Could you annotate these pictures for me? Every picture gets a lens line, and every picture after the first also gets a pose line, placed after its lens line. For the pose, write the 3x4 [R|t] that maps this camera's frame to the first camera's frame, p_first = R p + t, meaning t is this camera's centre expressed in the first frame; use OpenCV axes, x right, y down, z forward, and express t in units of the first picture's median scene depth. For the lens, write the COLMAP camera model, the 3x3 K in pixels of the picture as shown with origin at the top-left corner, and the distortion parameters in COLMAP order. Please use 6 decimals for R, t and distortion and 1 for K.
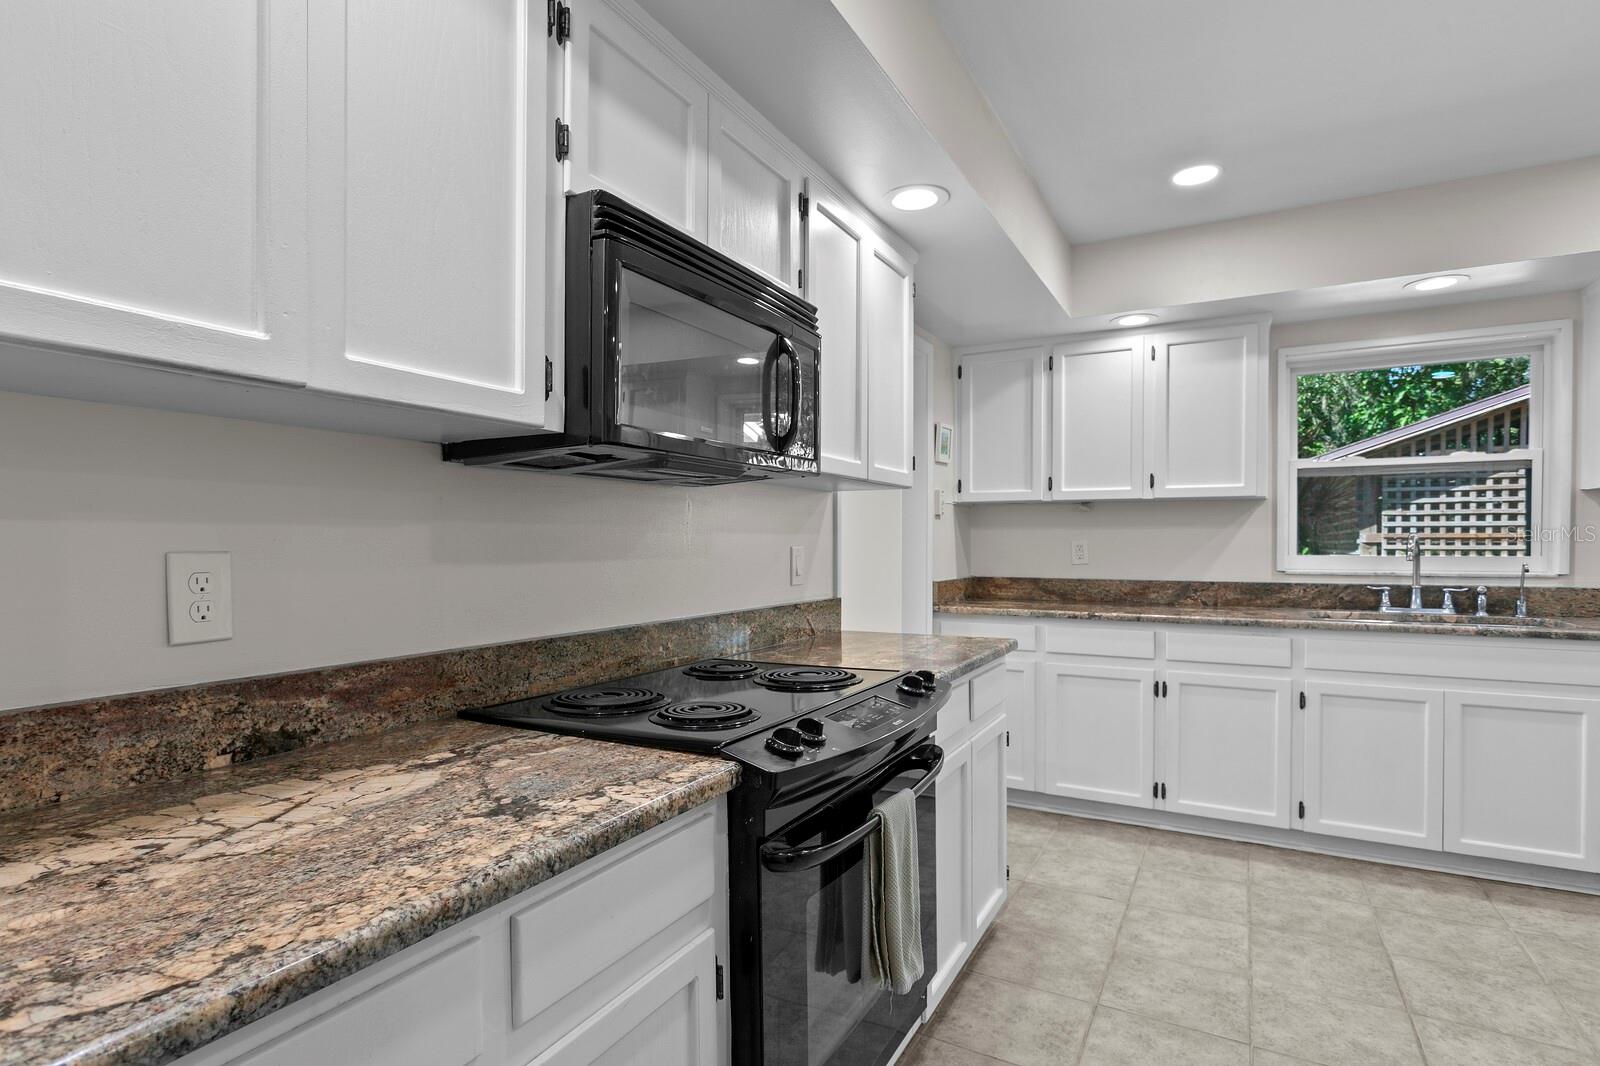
lens RADIAL K [[801.6, 0, 760.3], [0, 801.6, 550.5], [0, 0, 1]] dist [-0.005856, 0.000565]
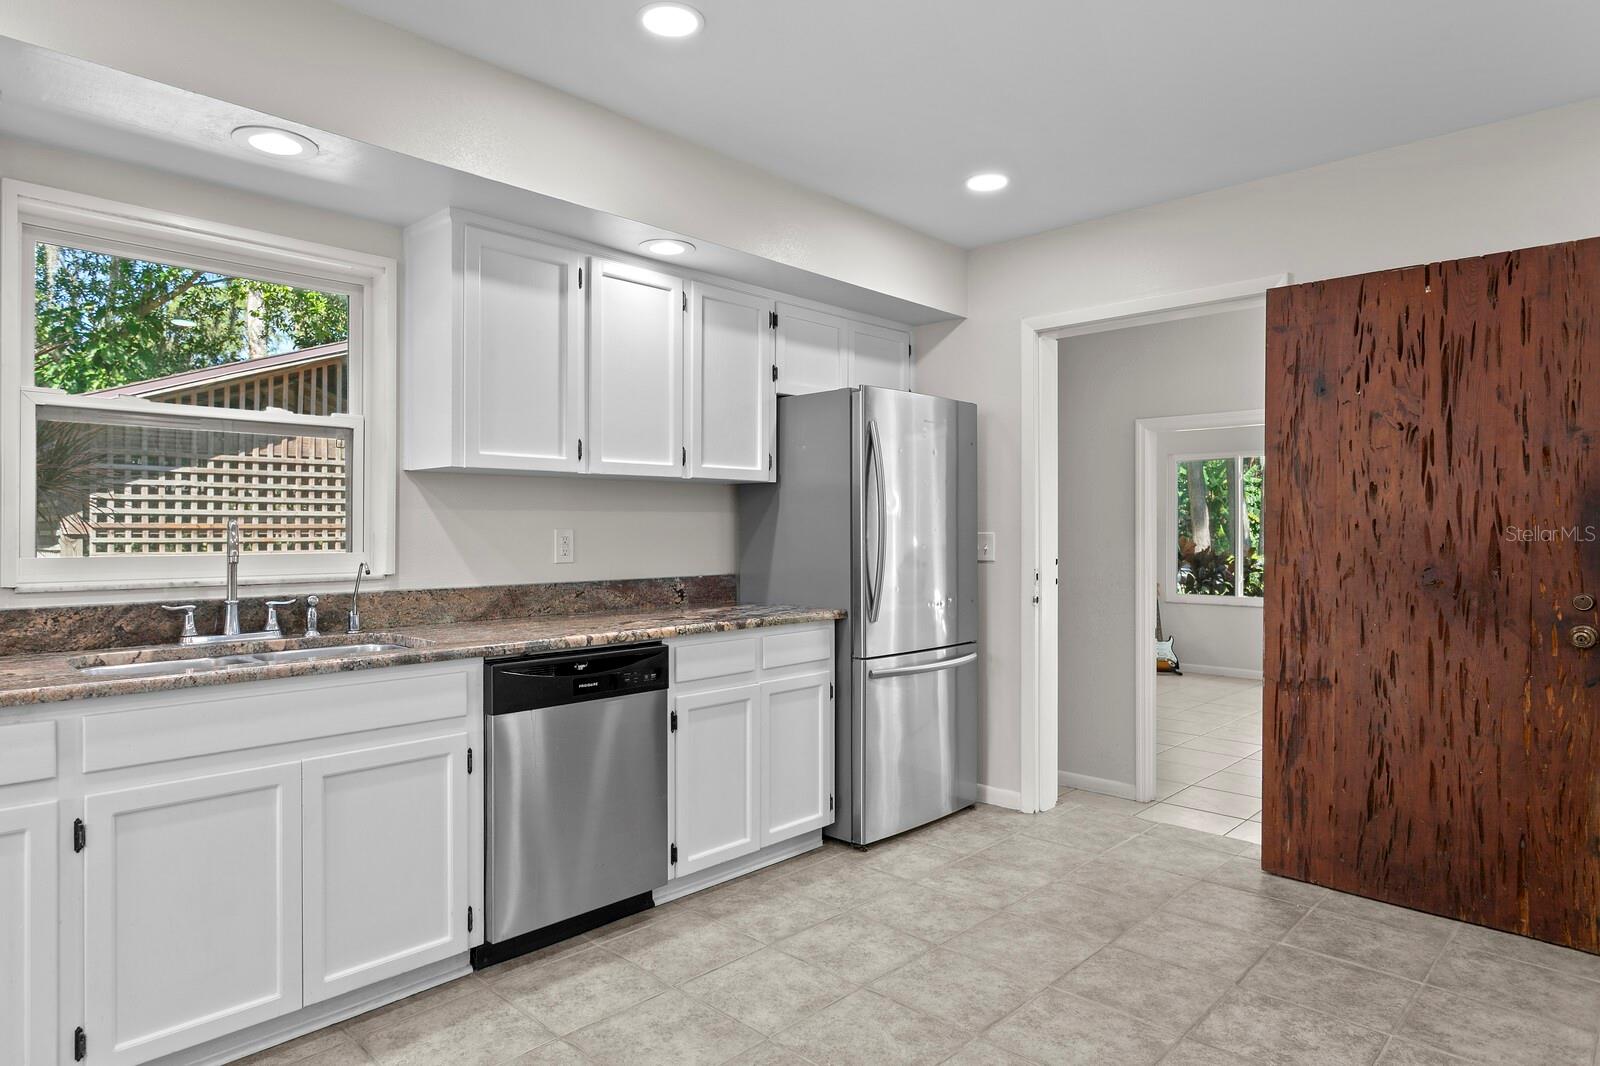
lens RADIAL K [[931.9, 0, 772.9], [0, 931.9, 531.4], [0, 0, 1]] dist [-0.001553, -0.000668]
pose [[0.240607, 0.002116, 0.970620, 0.165523], [0.010389, 0.999935, -0.004756, -0.004352], [-0.970567, 0.011228, 0.240569, 0.350231]]
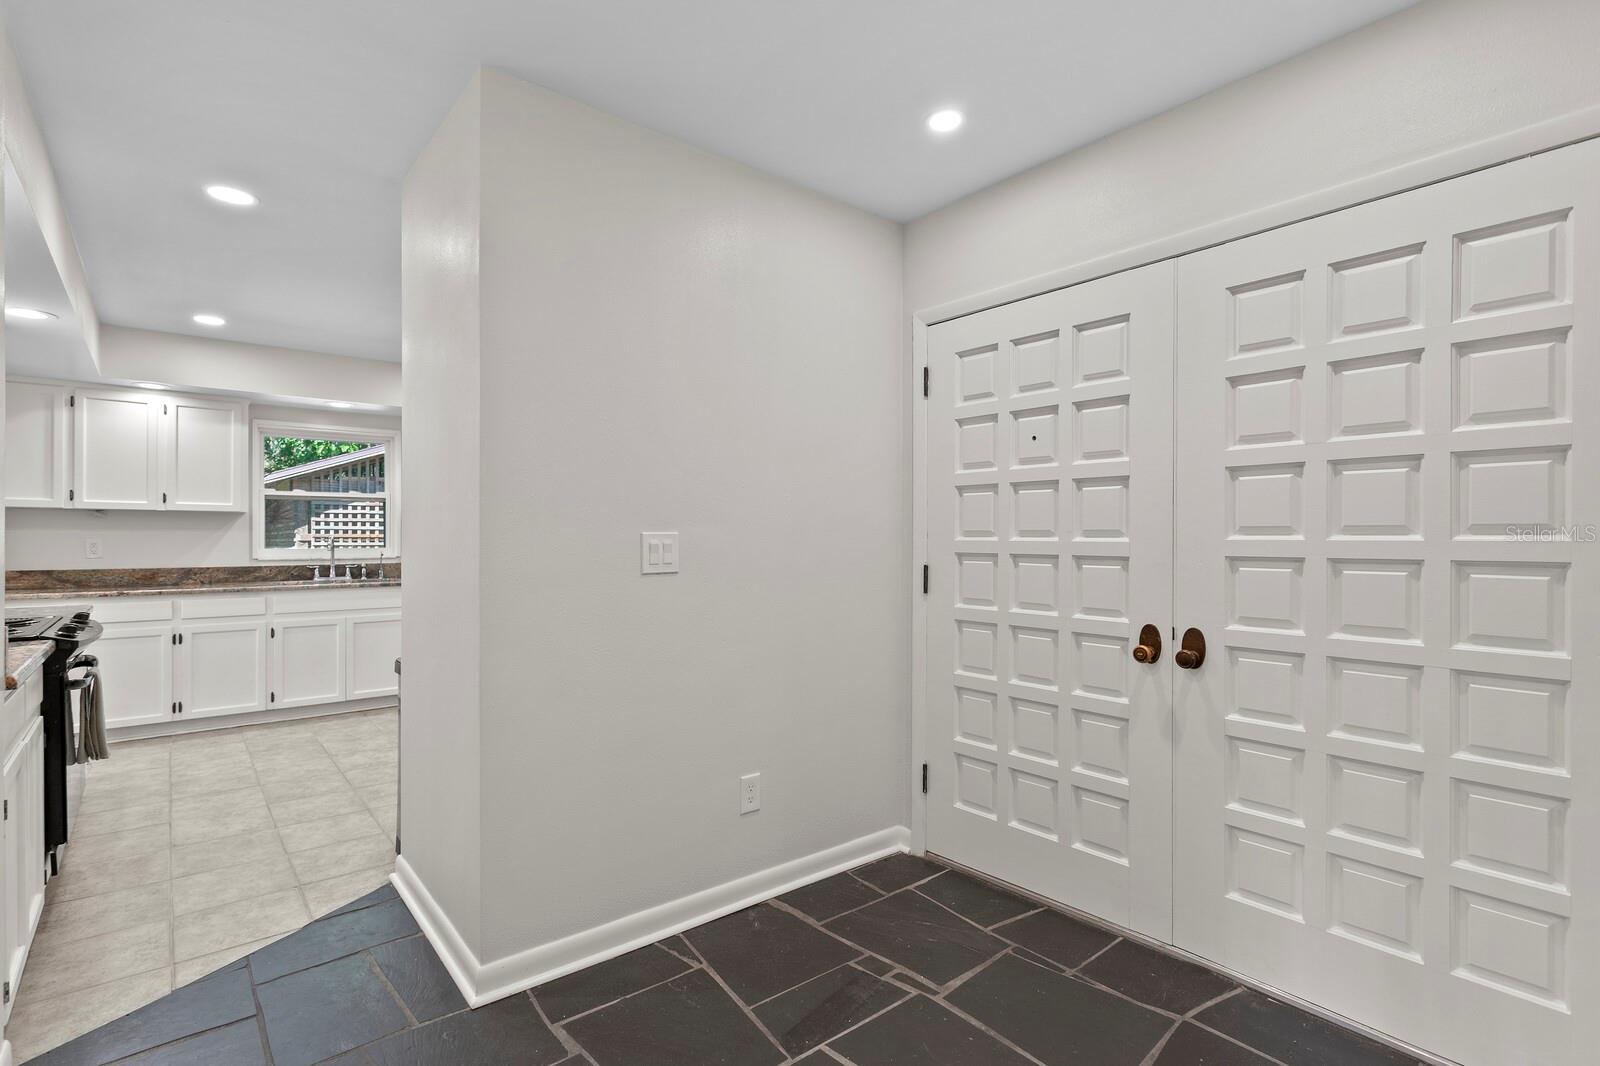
lens RADIAL K [[765.9, 0, 787.5], [0, 765.9, 539.5], [0, 0, 1]] dist [0.000839, 0.001903]
pose [[0.343248, 0.000155, 0.939245, -0.421400], [0.010379, 0.999938, -0.003959, 0.004315], [-0.939187, 0.011108, 0.343225, -0.522690]]
